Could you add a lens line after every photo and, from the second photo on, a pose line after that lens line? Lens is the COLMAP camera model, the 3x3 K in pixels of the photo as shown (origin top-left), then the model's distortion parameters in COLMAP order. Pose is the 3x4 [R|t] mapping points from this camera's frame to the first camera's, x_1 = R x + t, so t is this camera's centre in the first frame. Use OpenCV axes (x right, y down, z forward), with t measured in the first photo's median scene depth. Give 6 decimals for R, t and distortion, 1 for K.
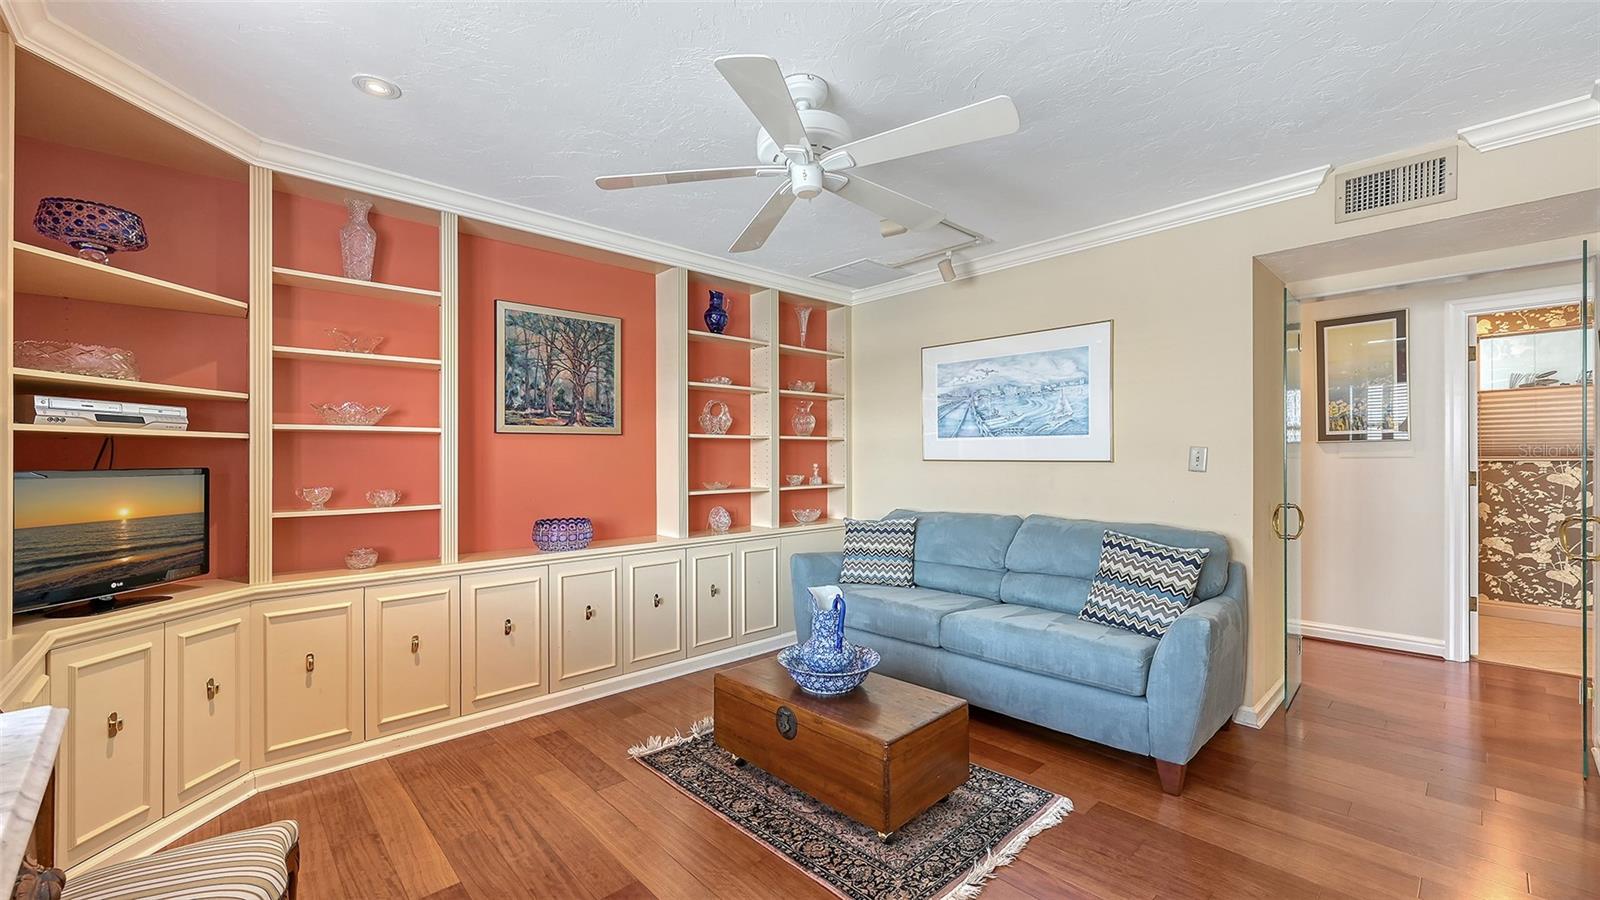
lens RADIAL K [[644.0, 0, 792.1], [0, 644.0, 453.8], [0, 0, 1]] dist [-0.001314, -0.000013]
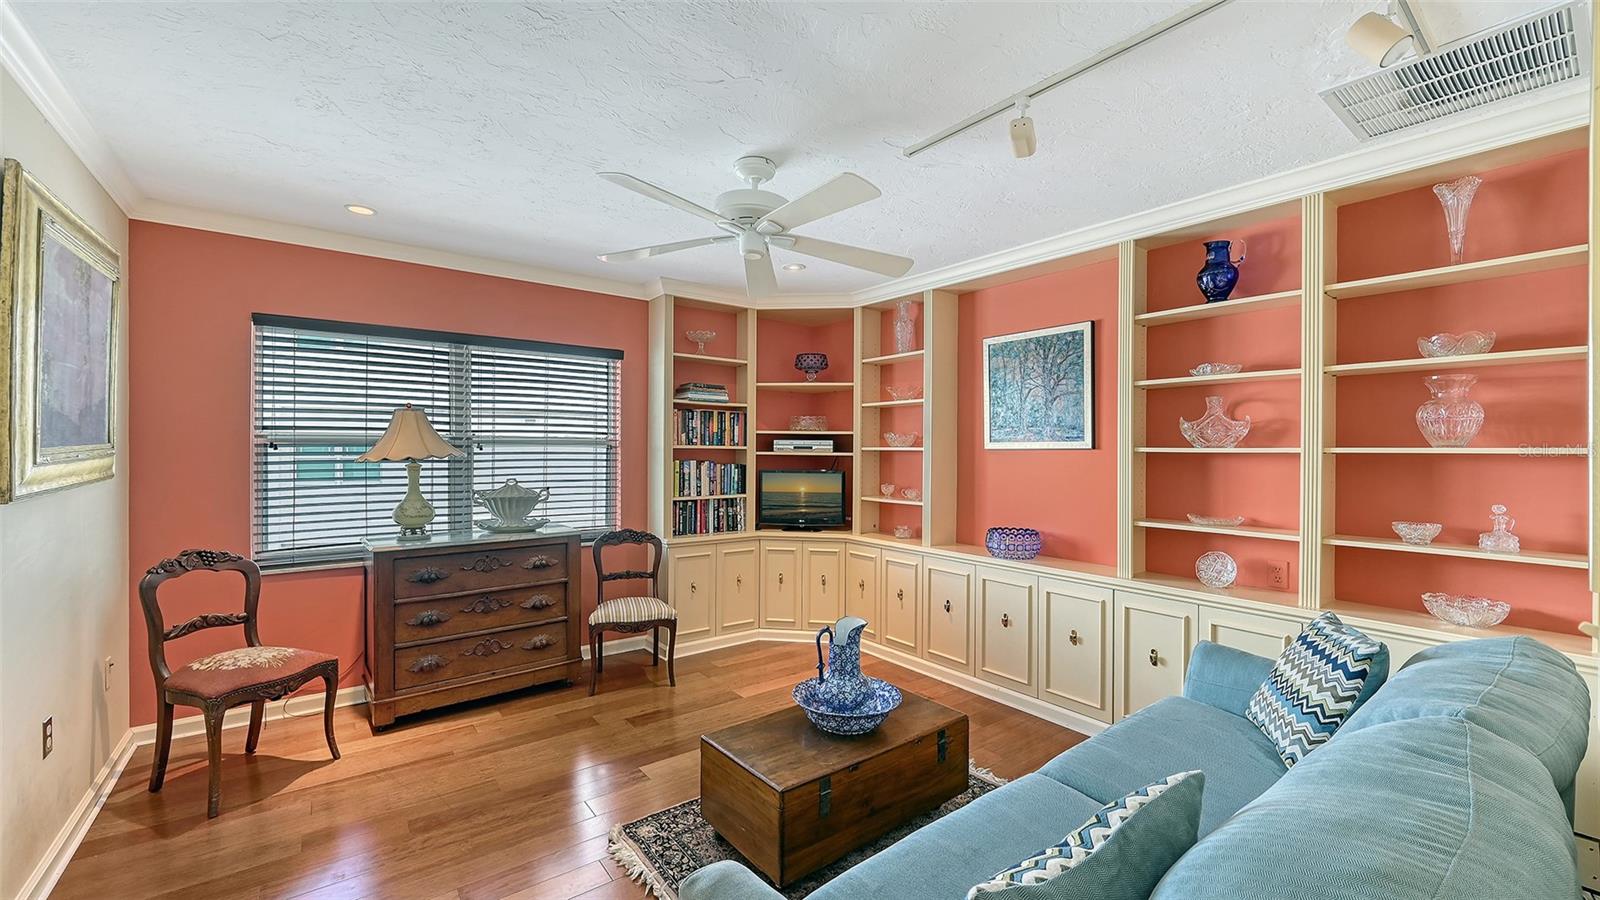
lens RADIAL K [[644.0, 0, 792.1], [0, 644.0, 453.8], [0, 0, 1]] dist [-0.001314, -0.000013]
pose [[-0.096368, 0.010175, -0.995294, 0.900505], [-0.001395, 0.999945, 0.010357, -0.042536], [0.995345, 0.002387, -0.096348, 0.887767]]
